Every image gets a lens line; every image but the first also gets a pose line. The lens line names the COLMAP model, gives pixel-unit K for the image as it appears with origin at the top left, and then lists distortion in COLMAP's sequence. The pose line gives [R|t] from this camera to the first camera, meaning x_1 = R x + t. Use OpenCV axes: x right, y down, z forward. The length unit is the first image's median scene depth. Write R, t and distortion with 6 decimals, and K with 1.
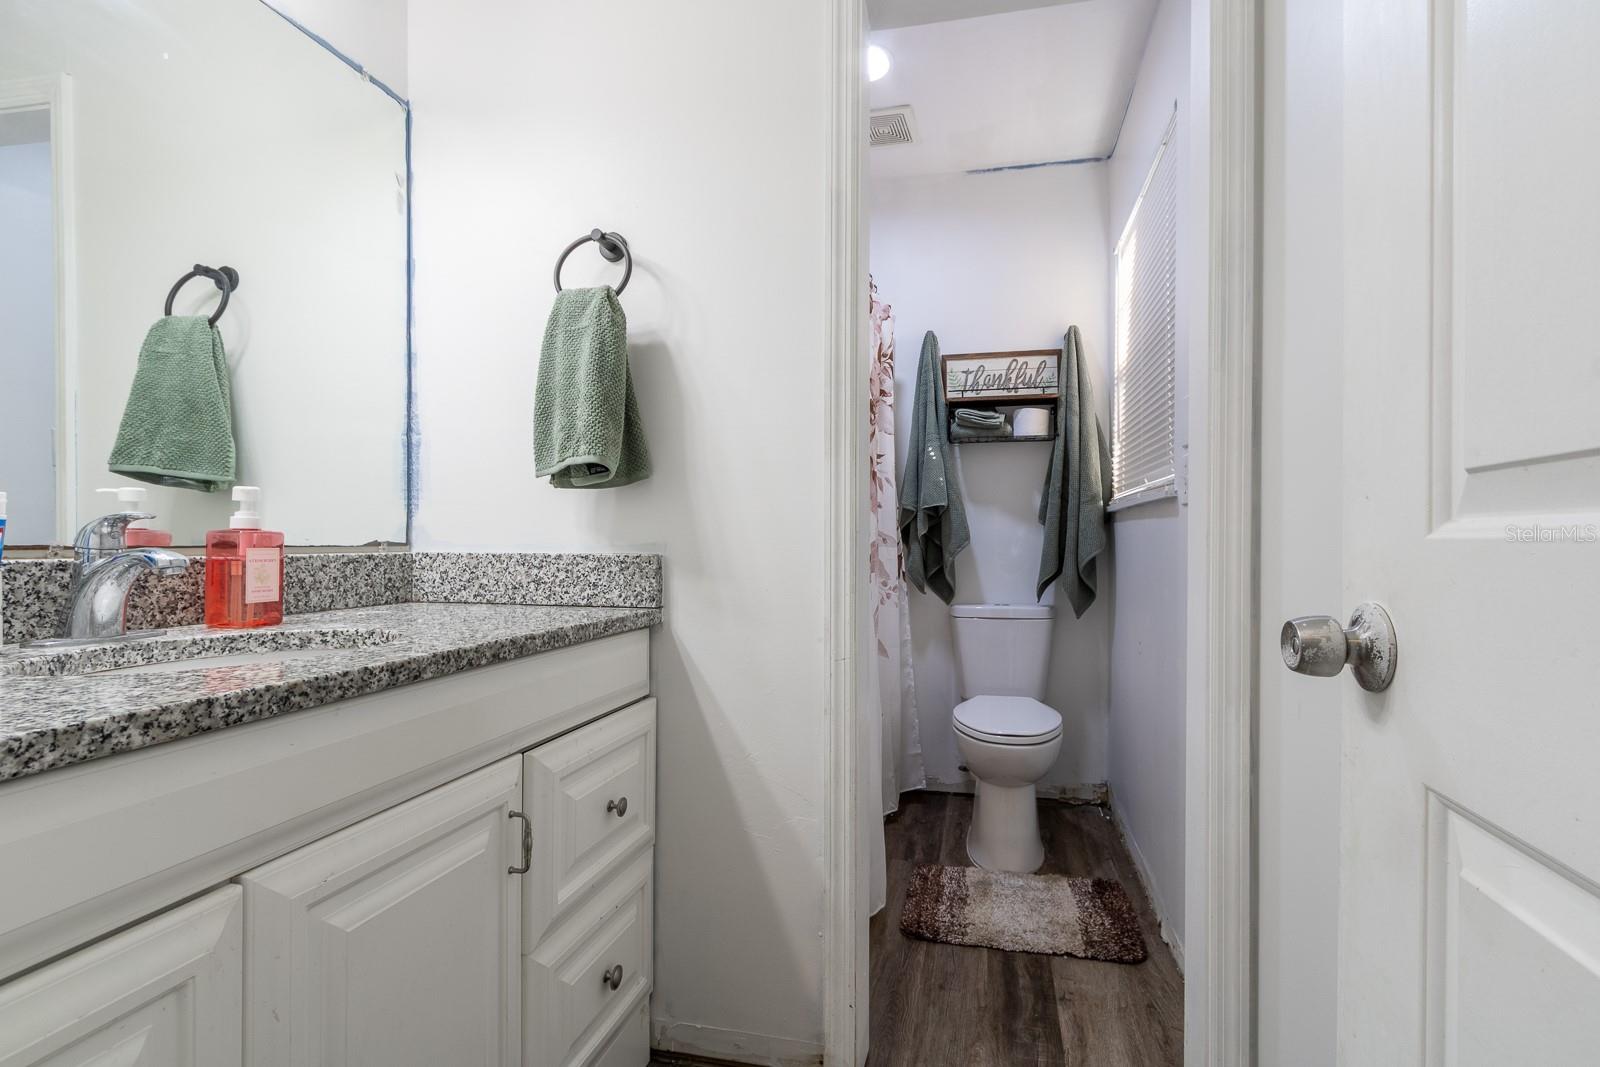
lens RADIAL K [[736.8, 0, 848.9], [0, 736.8, 543.4], [0, 0, 1]] dist [-0.000145, -0.000015]
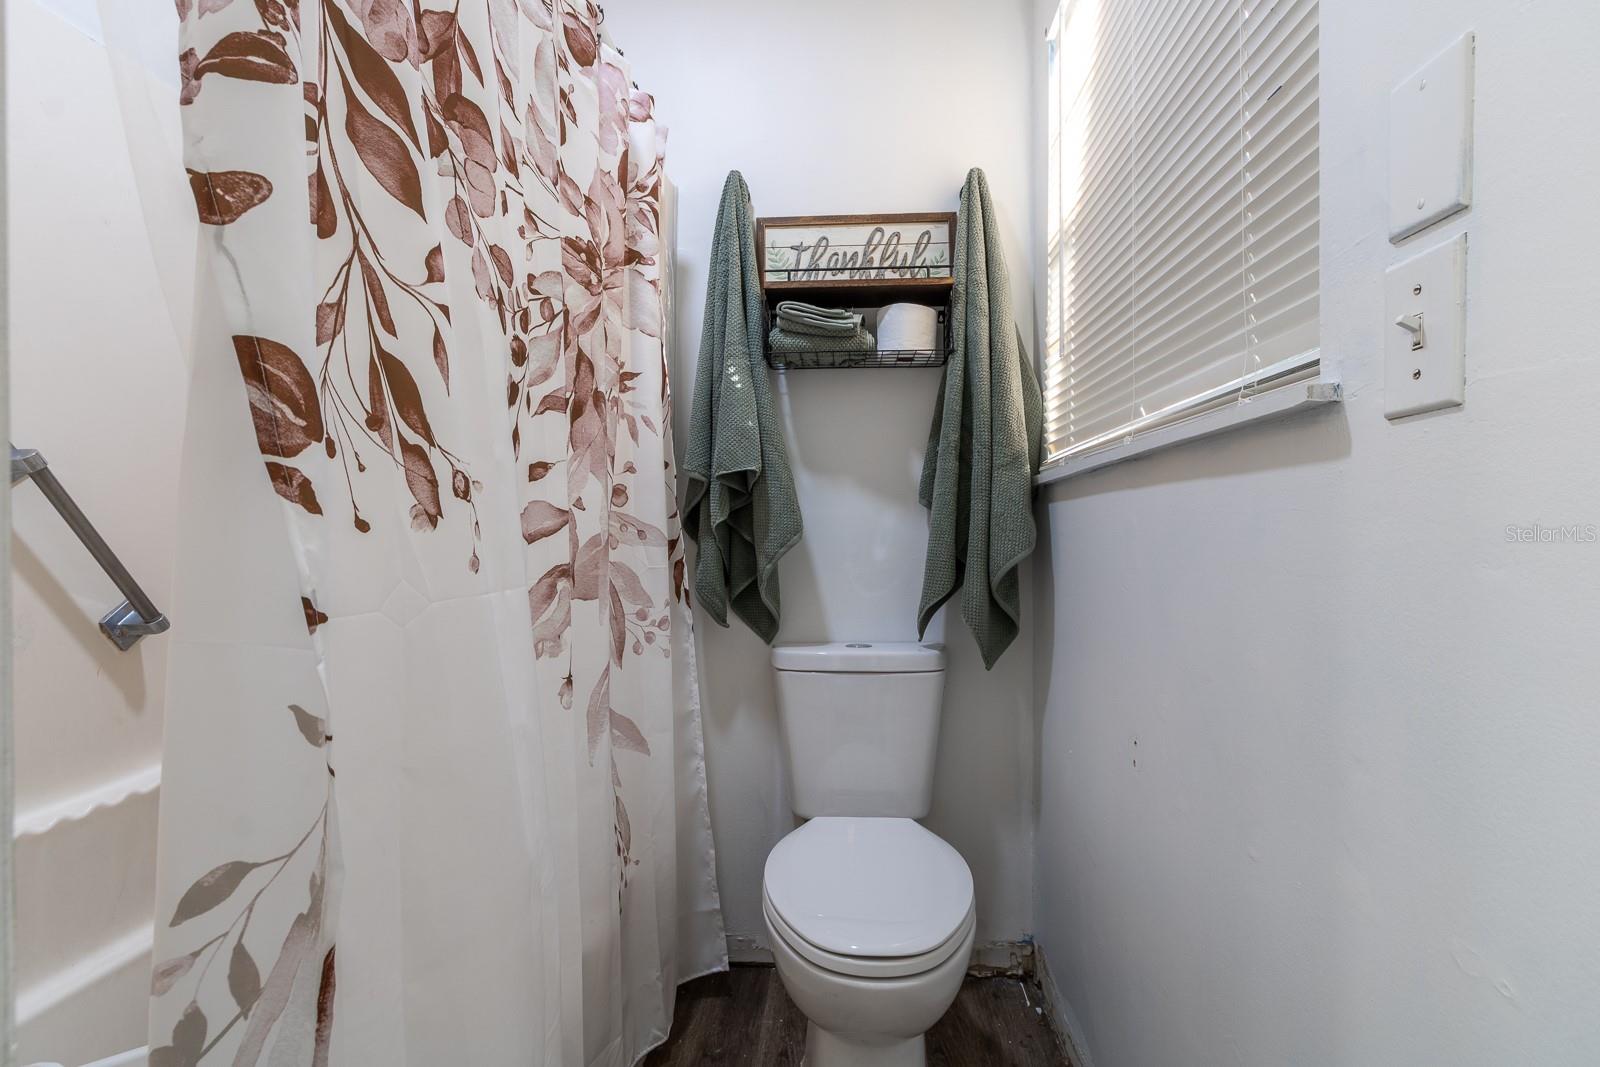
lens RADIAL K [[742.4, 0, 800.0], [0, 742.4, 533.5], [0, 0, 1]] dist [-0.000053, 0.000021]
pose [[0.992793, -0.001248, 0.119834, 0.093099], [0.002537, 0.999941, -0.010602, 0.001827], [-0.119813, 0.010830, 0.992737, 0.430230]]
